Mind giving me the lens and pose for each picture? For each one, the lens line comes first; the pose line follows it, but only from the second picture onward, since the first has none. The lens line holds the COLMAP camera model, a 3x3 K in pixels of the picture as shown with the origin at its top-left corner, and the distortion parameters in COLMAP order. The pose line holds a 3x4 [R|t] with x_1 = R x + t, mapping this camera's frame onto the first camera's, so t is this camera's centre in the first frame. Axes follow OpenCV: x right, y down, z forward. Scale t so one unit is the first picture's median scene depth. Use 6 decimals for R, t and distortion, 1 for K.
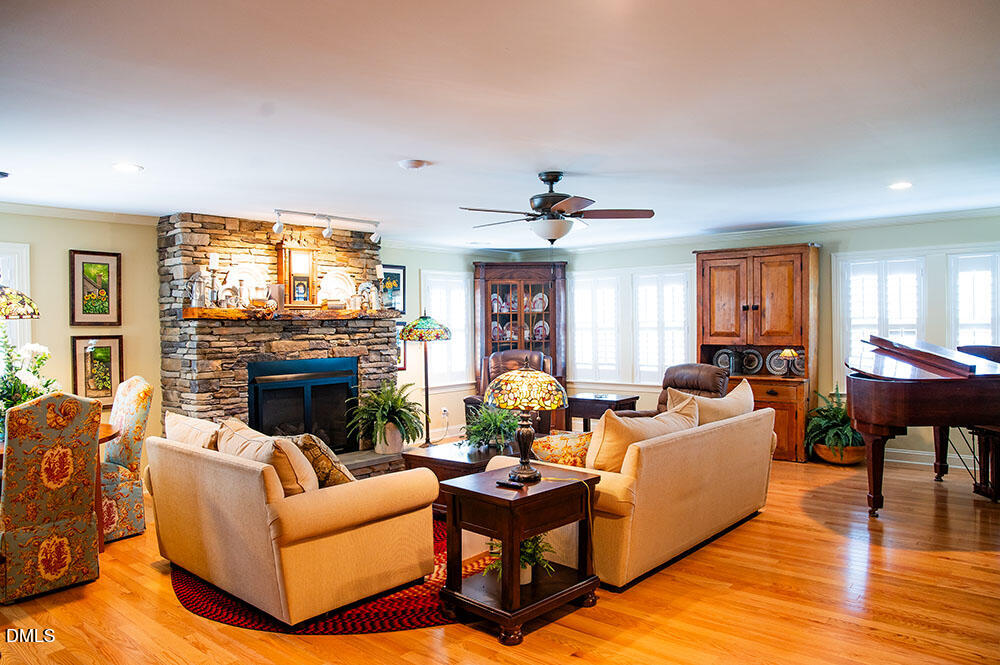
lens RADIAL K [[704.9, 0, 500.0], [0, 704.9, 332.5], [0, 0, 1]] dist [-0.053894, 0.005139]
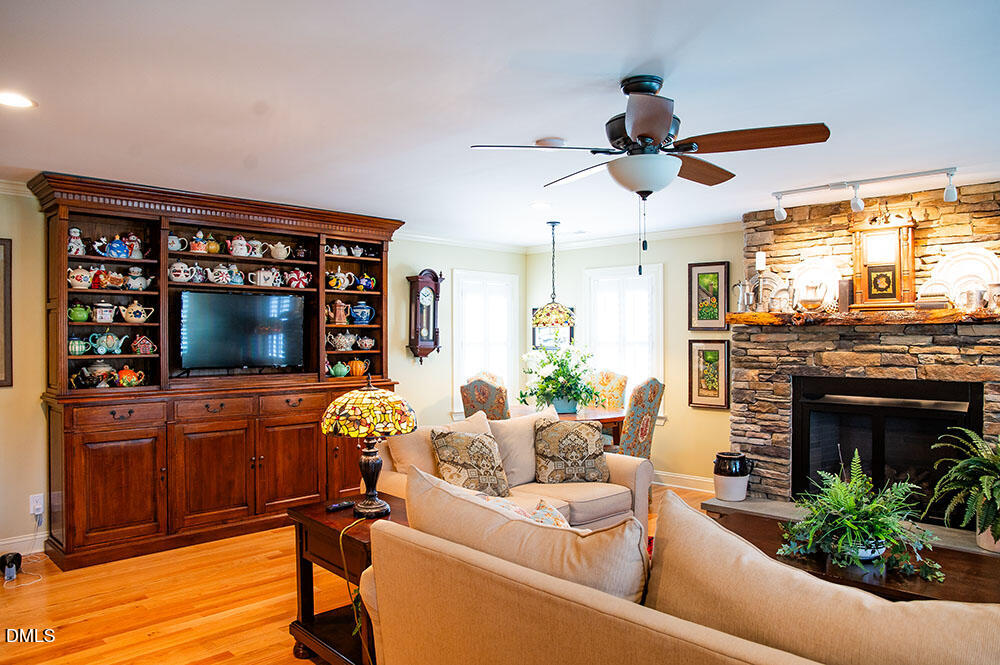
lens RADIAL K [[704.9, 0, 500.0], [0, 704.9, 332.5], [0, 0, 1]] dist [-0.053894, 0.005139]
pose [[-0.067637, 0.010738, -0.997652, 0.487106], [-0.010069, 0.999884, 0.011445, -0.014617], [0.997659, 0.010820, -0.067521, 0.674010]]
